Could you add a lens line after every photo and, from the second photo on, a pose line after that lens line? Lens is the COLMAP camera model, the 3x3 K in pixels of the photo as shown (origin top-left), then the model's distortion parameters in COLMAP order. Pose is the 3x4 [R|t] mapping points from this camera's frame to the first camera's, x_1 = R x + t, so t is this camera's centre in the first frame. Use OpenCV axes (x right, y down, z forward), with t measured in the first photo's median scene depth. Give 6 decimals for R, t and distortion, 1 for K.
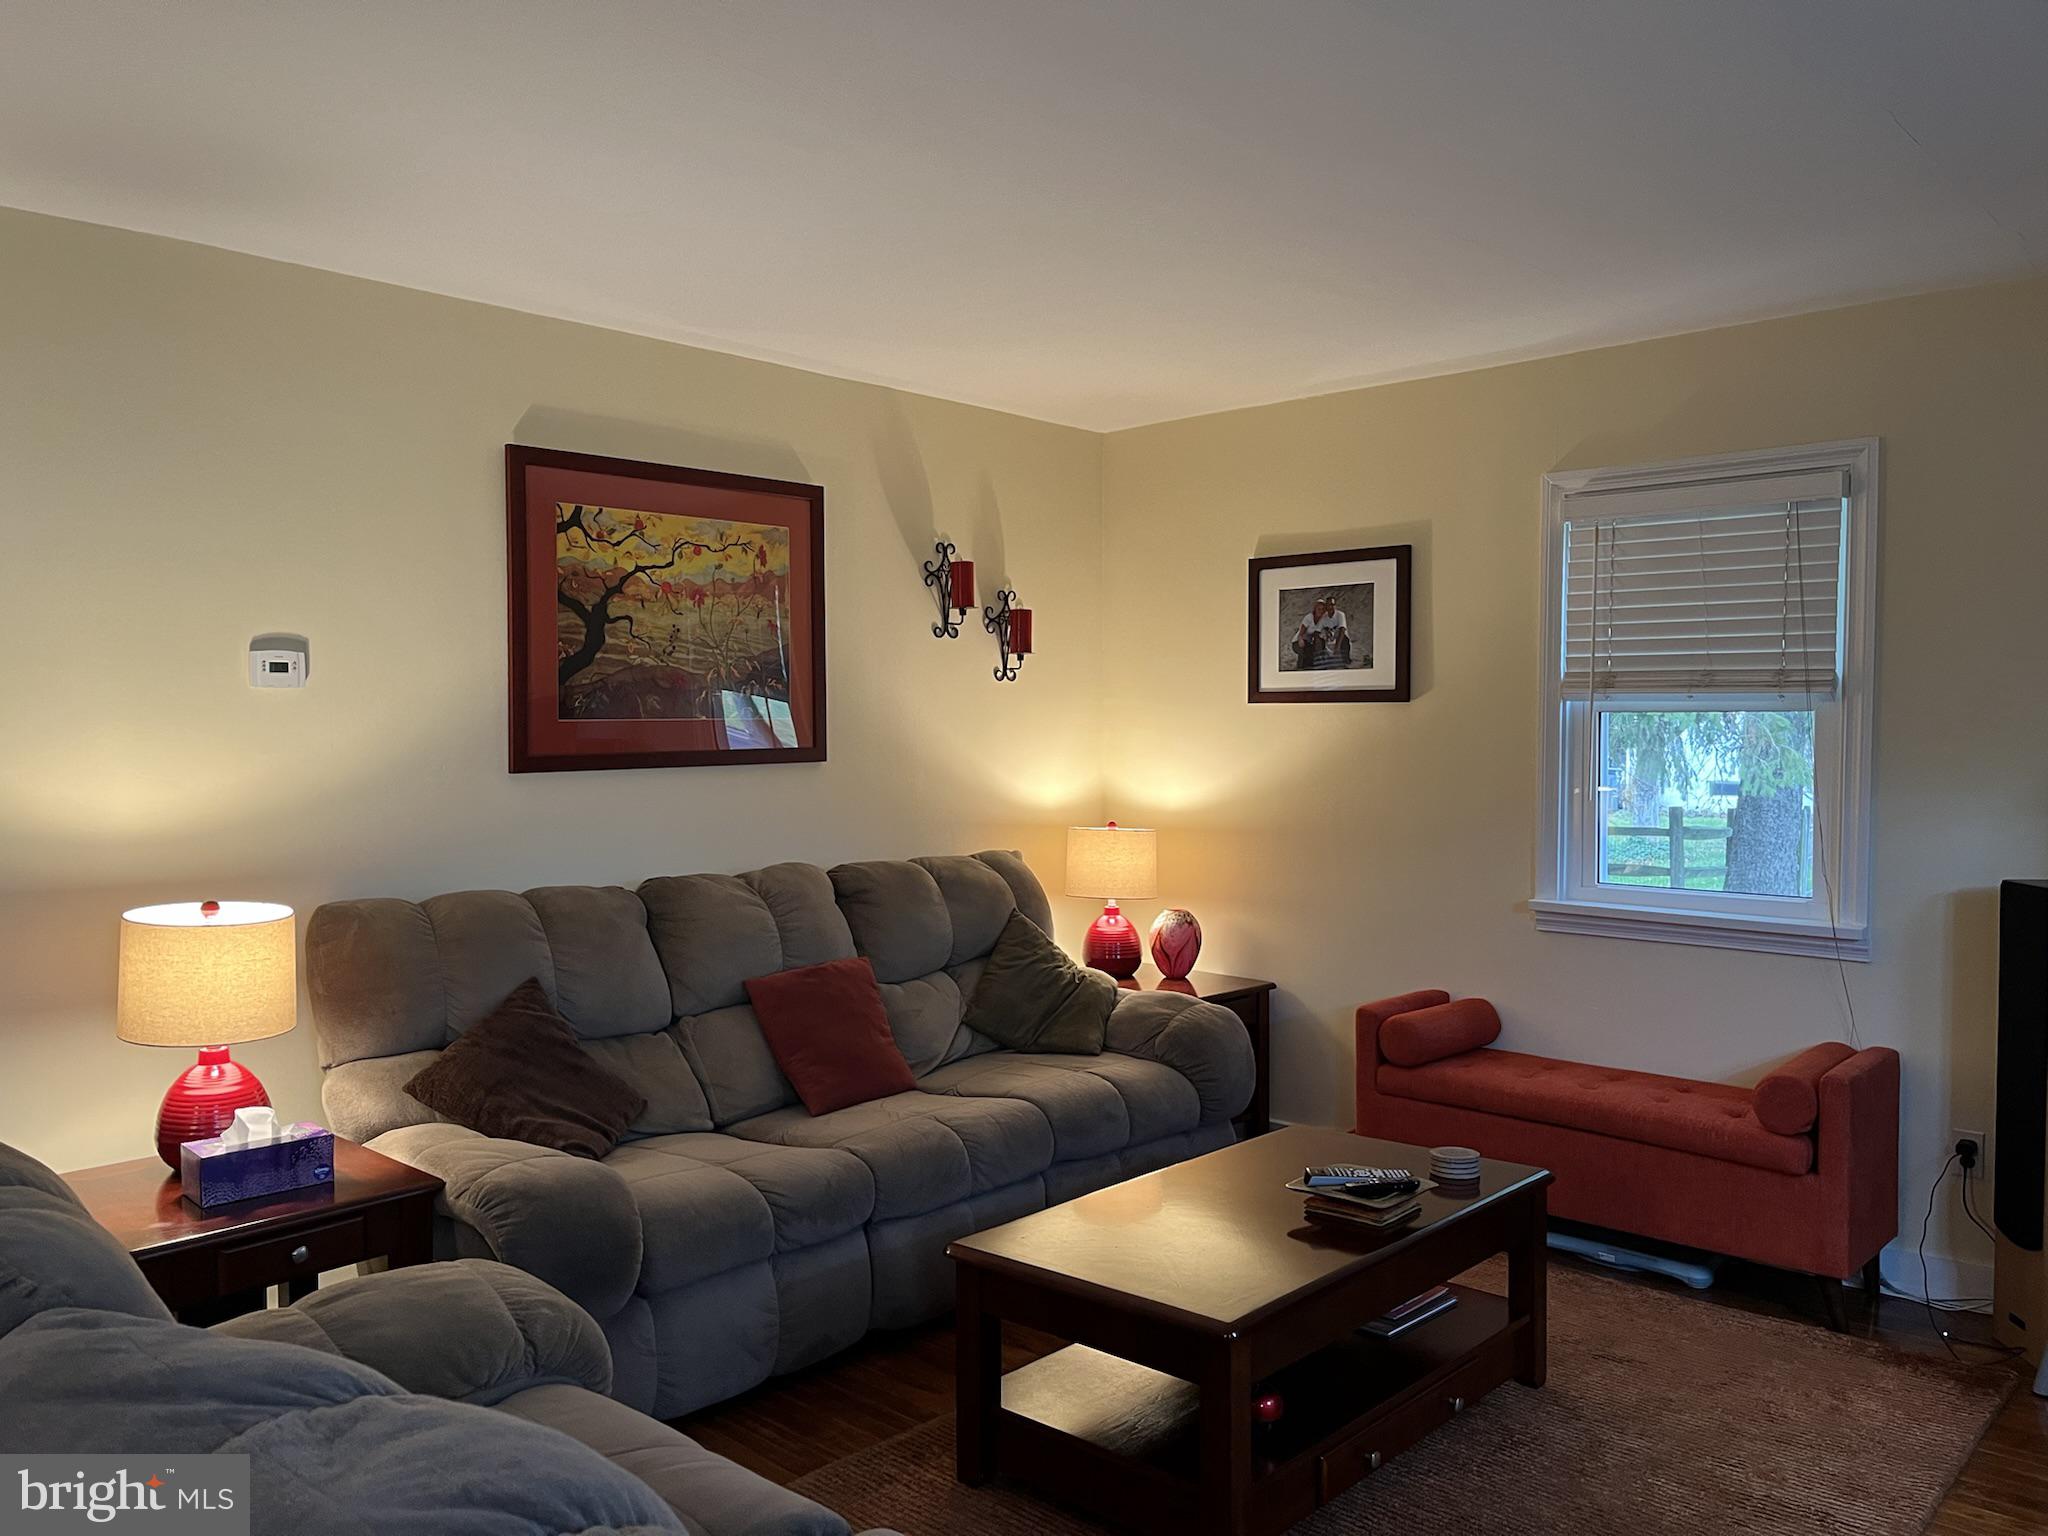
lens RADIAL K [[1527.0, 0, 1025.2], [0, 1527.0, 772.0], [0, 0, 1]] dist [0.064414, -0.082678]
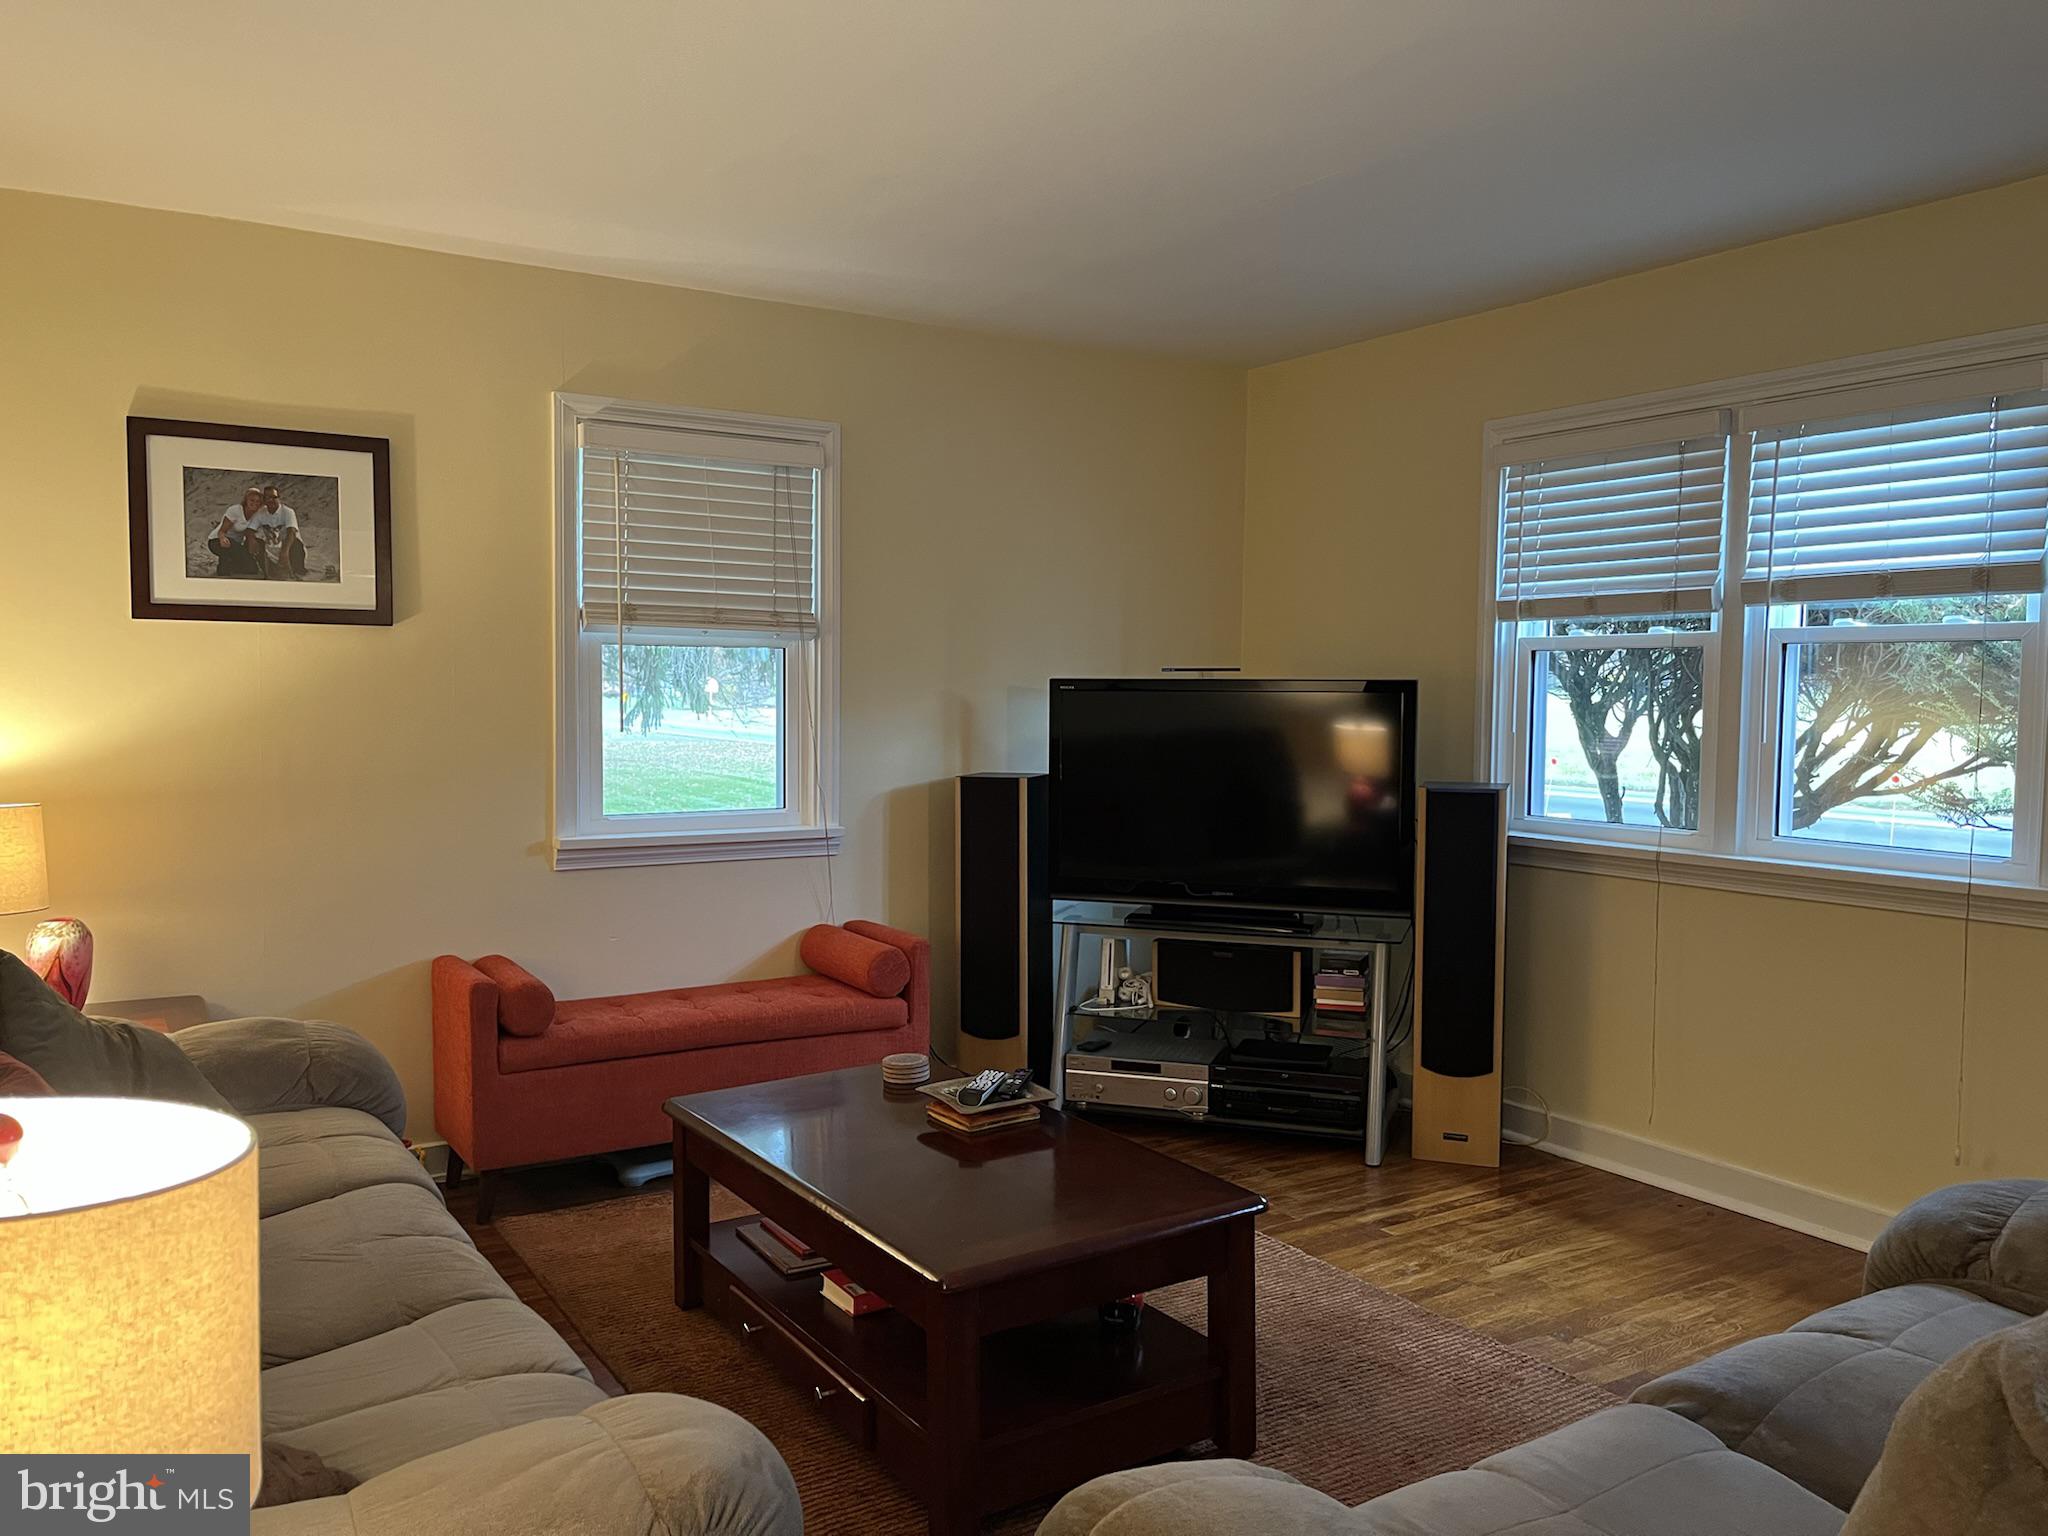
lens RADIAL K [[1527.0, 0, 1022.5], [0, 1527.0, 772.9], [0, 0, 1]] dist [0.064414, -0.082678]
pose [[0.280961, -0.056960, 0.958027, -0.467448], [0.020536, 0.998365, 0.053335, -0.002718], [-0.959499, 0.004689, 0.281672, 0.420848]]
